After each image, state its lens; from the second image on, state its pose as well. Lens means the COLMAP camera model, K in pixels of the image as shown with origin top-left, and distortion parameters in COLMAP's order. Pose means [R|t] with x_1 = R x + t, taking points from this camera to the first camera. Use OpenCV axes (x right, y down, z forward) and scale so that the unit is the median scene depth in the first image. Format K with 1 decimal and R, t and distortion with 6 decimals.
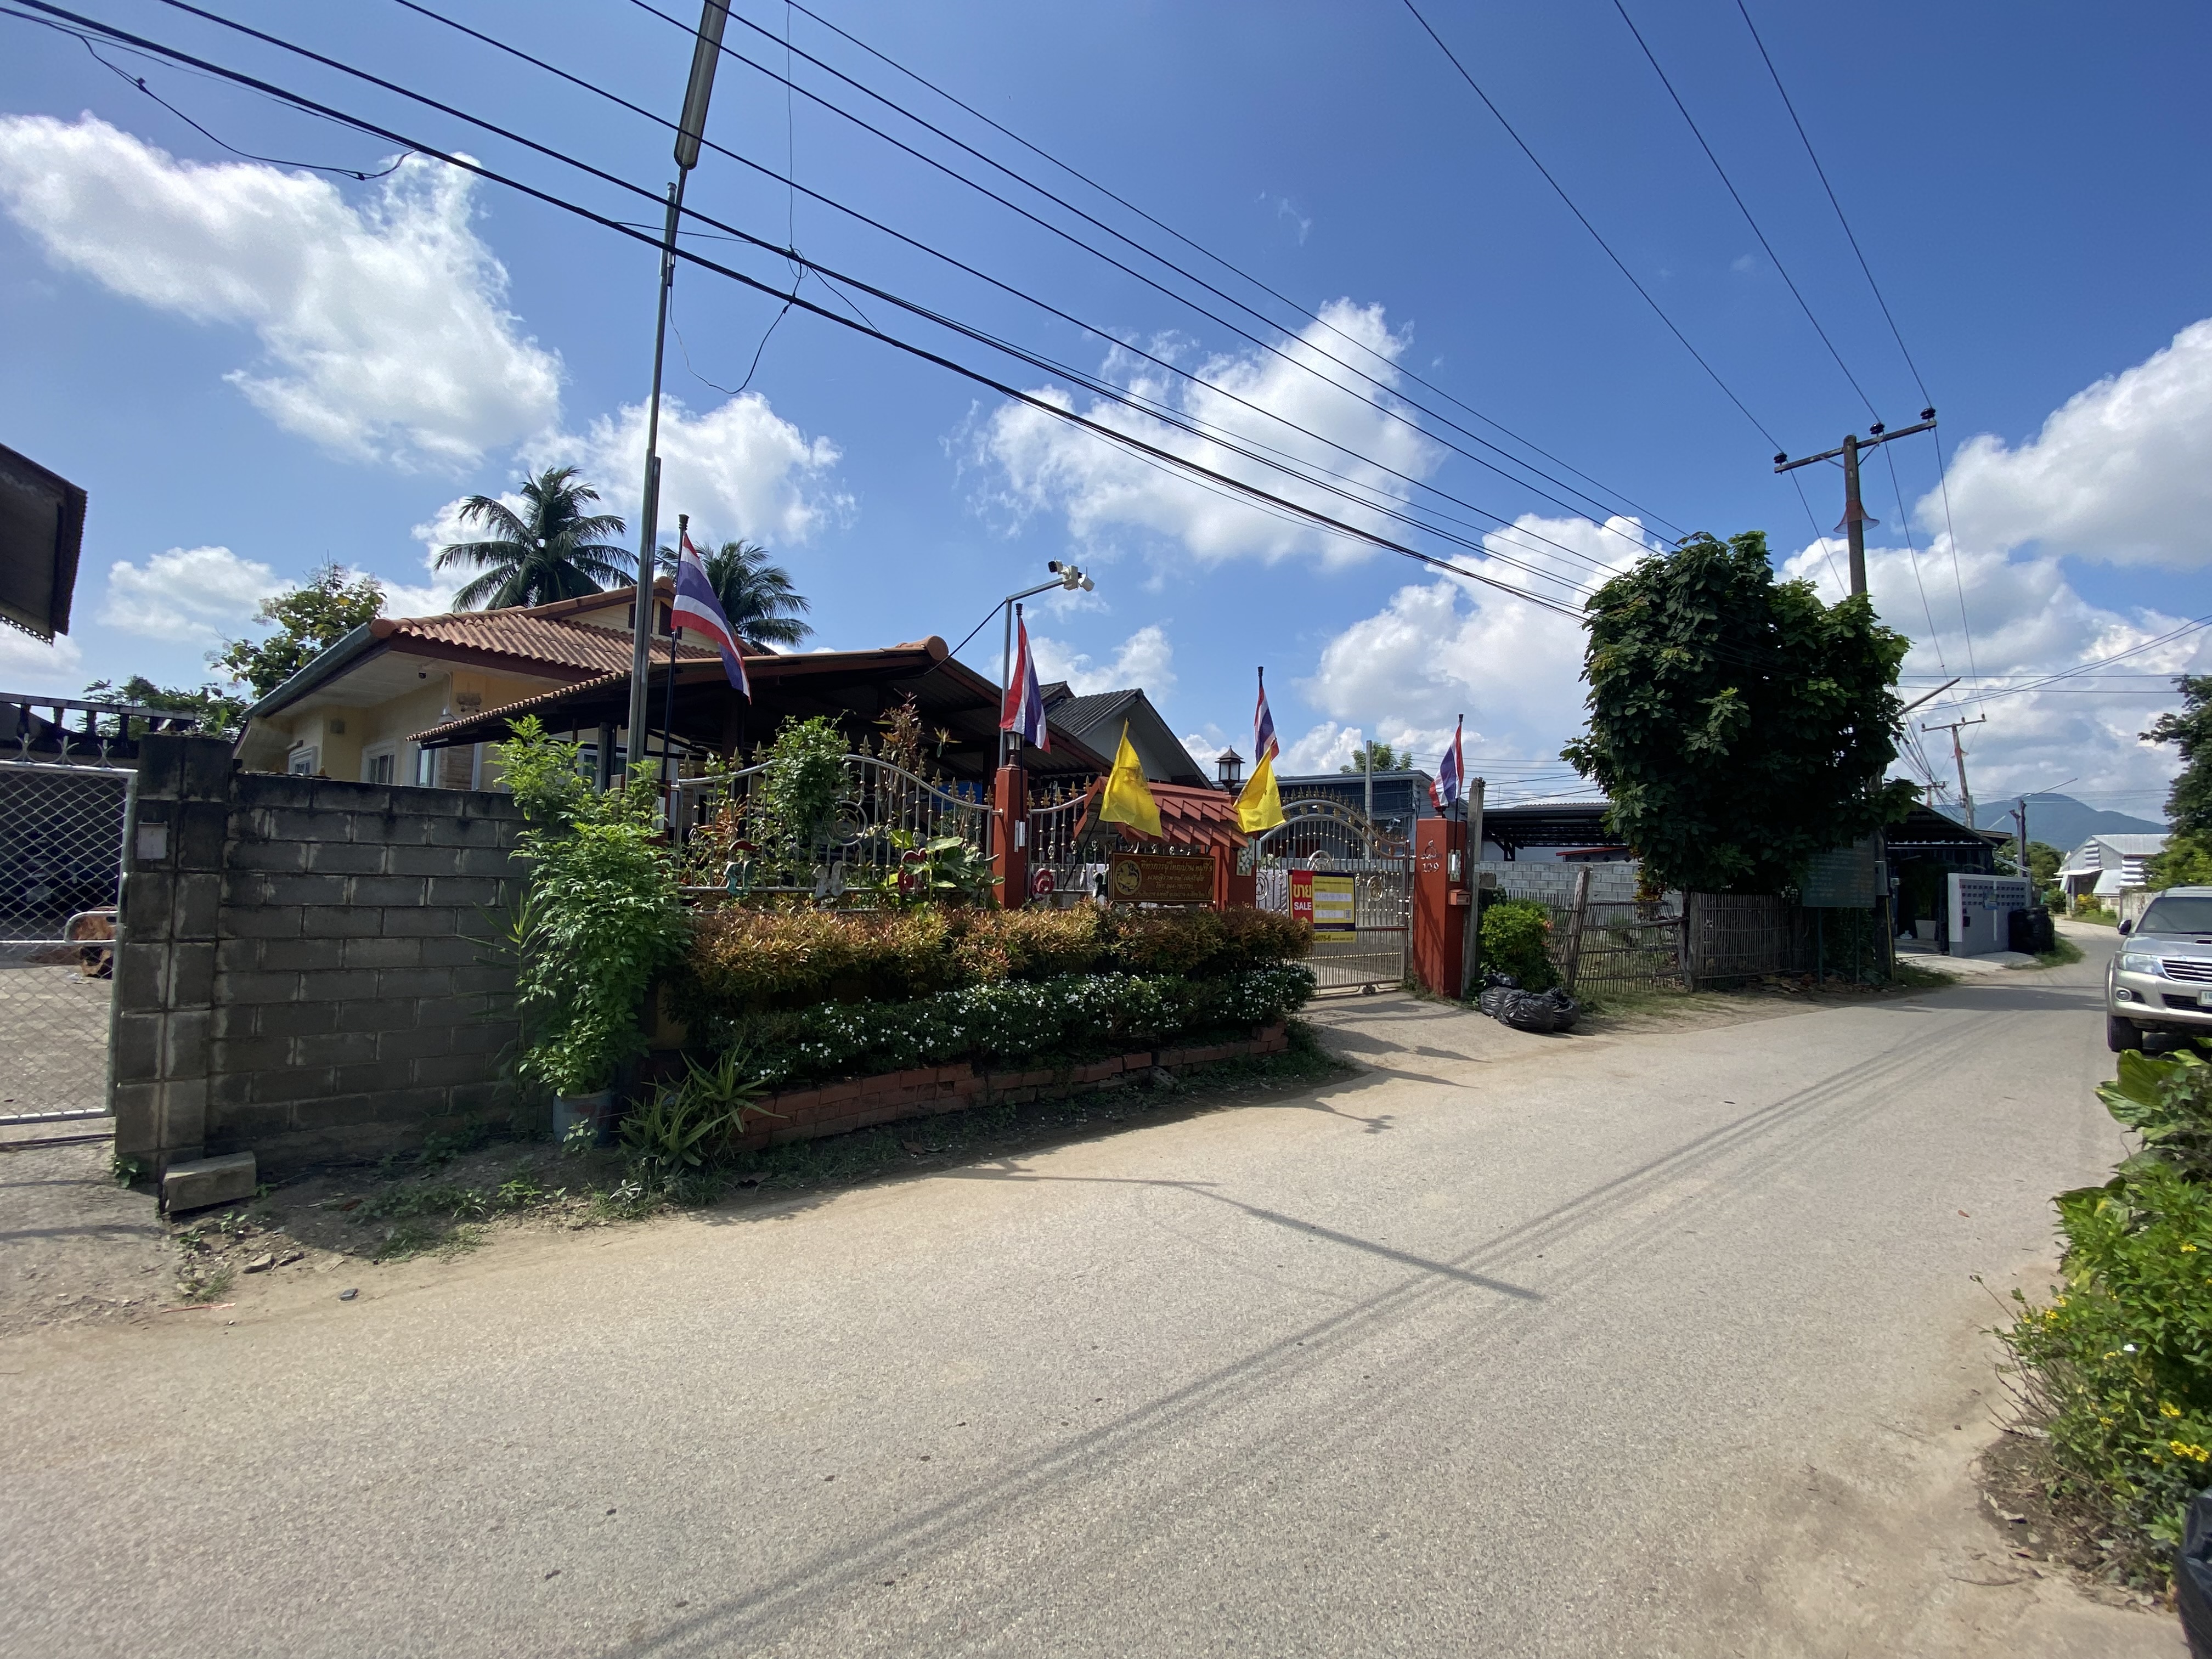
lens RADIAL K [[891.4, 0, 1106.0], [0, 891.4, 829.5], [0, 0, 1]] dist [0.053003, -0.023851]
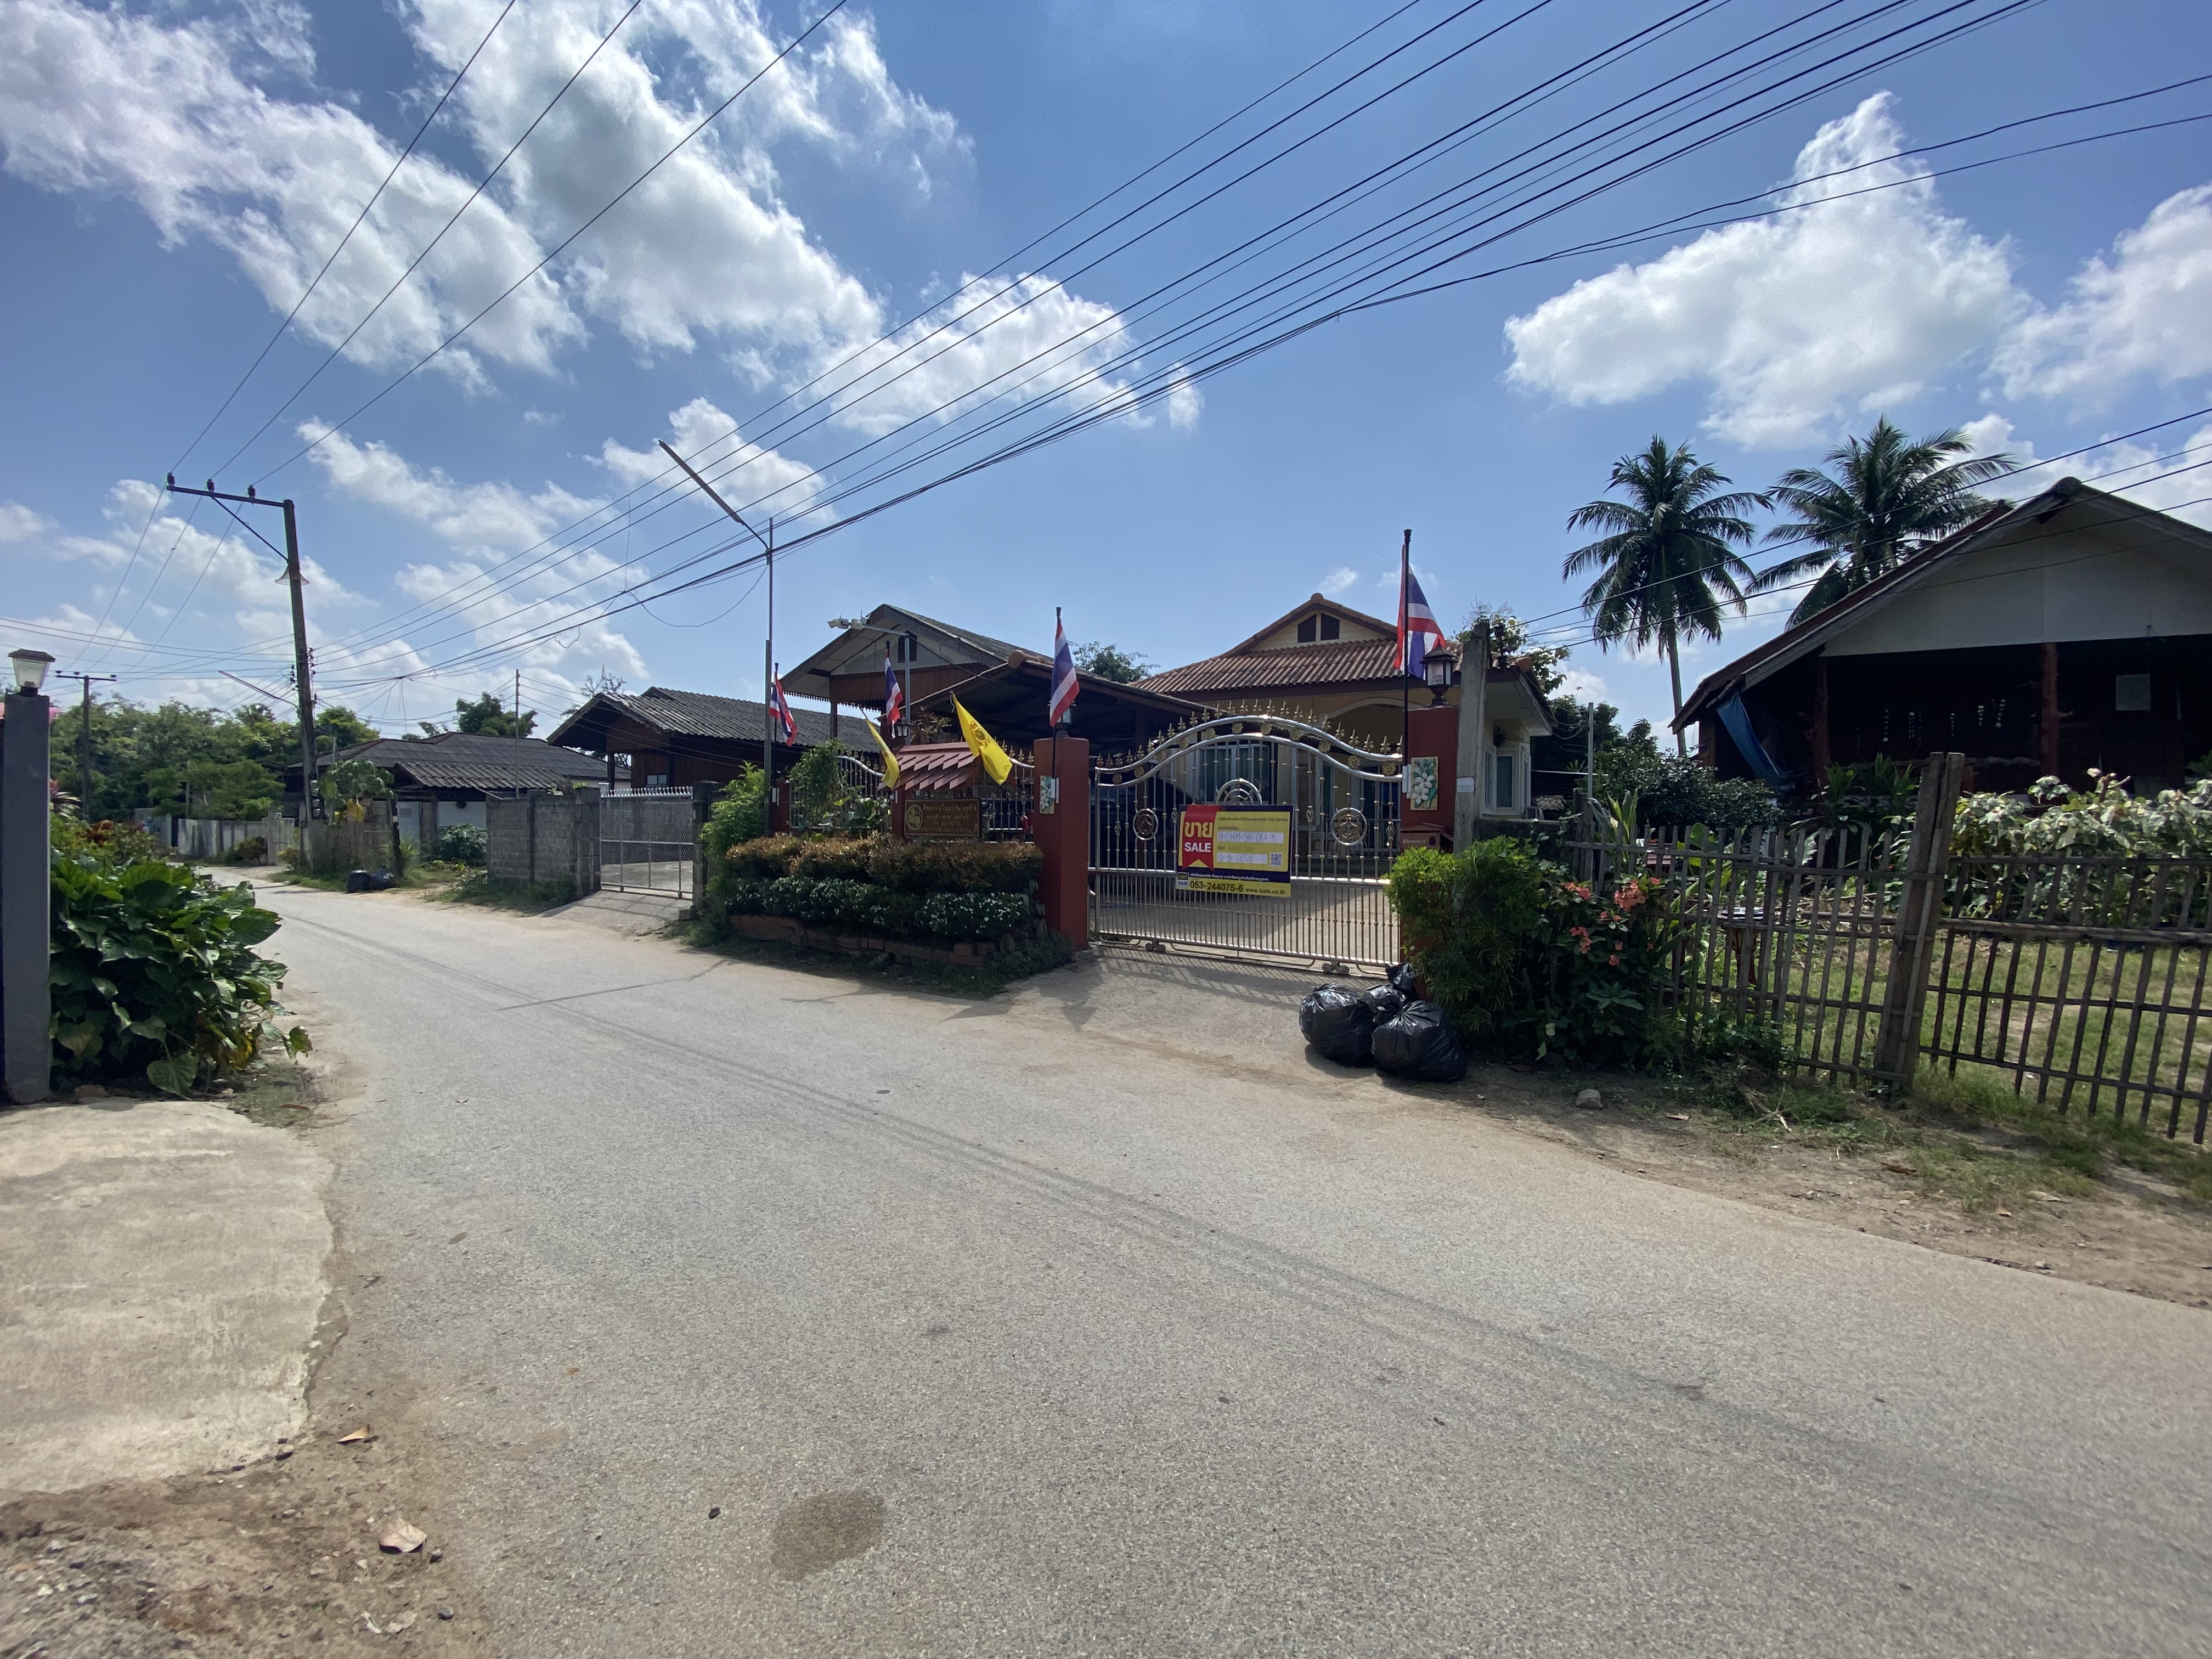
lens RADIAL K [[889.8, 0, 1106.0], [0, 889.8, 829.5], [0, 0, 1]] dist [0.041058, -0.035857]
pose [[0.200522, -0.022219, -0.979437, 1.593814], [0.046716, 0.998822, -0.013094, 0.115806], [0.978575, -0.043130, 0.201323, 1.130017]]
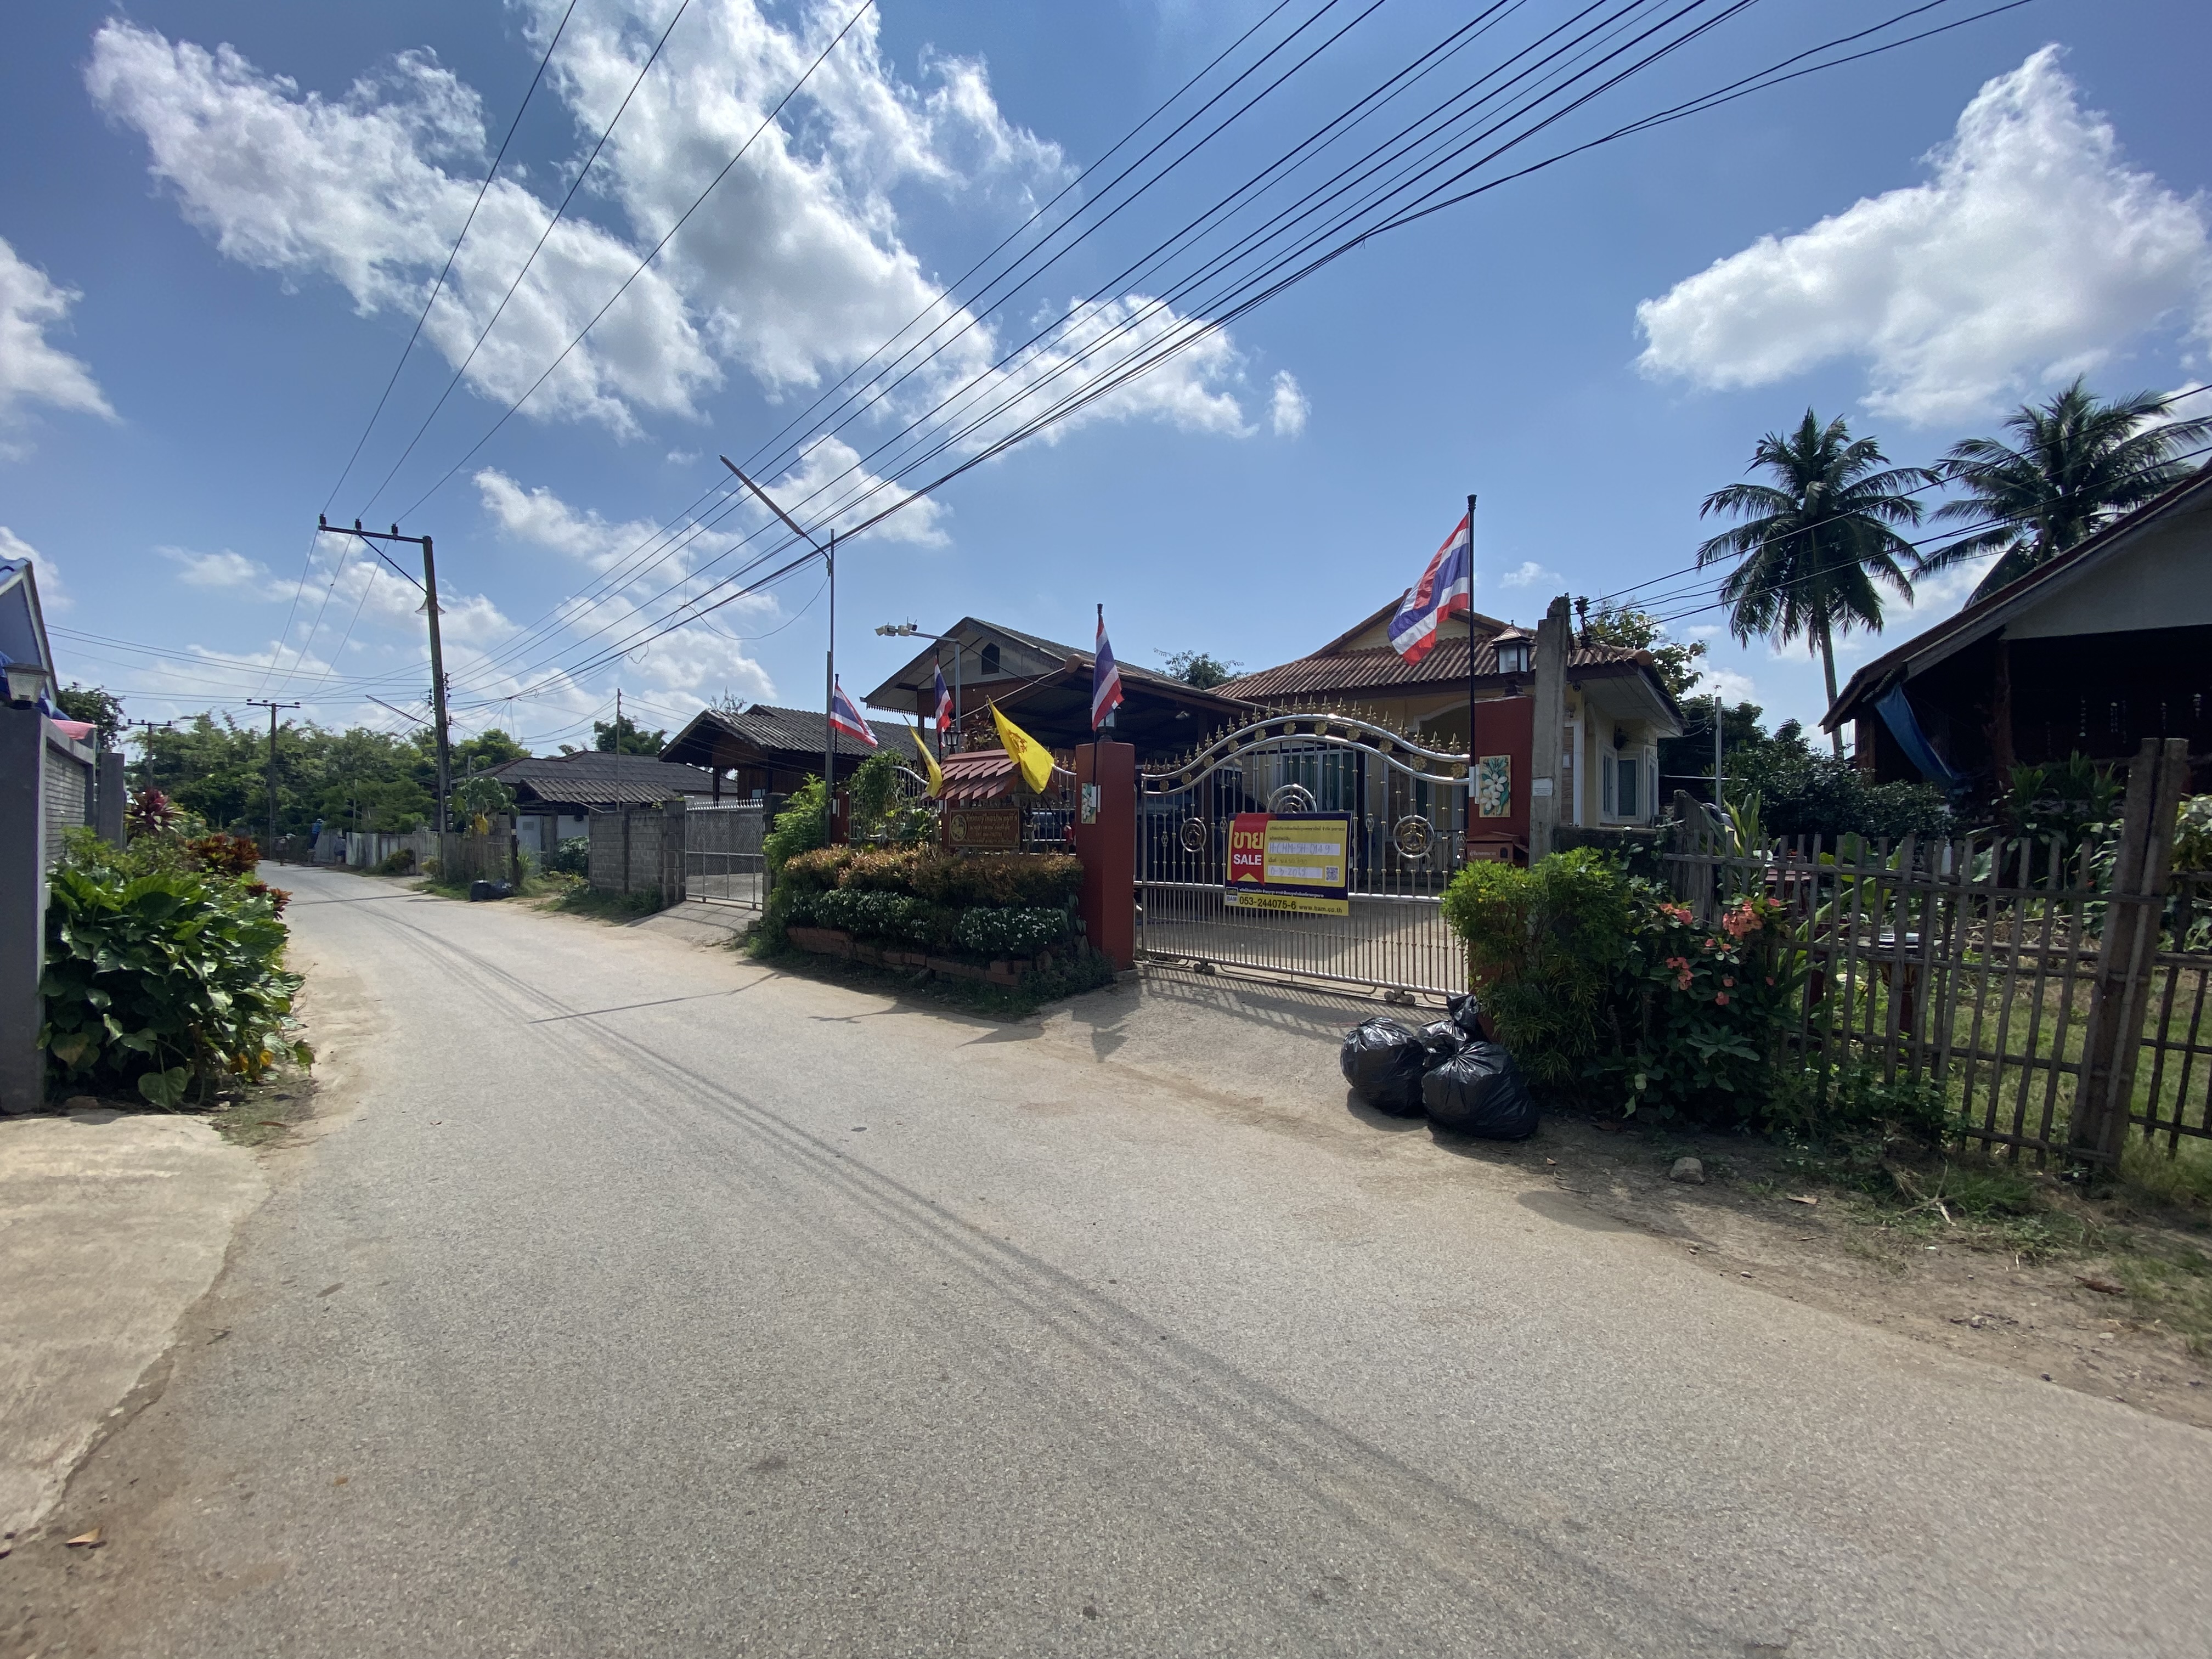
lens RADIAL K [[890.1, 0, 1106.0], [0, 890.1, 829.5], [0, 0, 1]] dist [0.027647, -0.023733]
pose [[0.082599, -0.035584, -0.995947, 1.512706], [0.046136, 0.998427, -0.031846, 0.119848], [0.995514, -0.043319, 0.084111, 1.236978]]
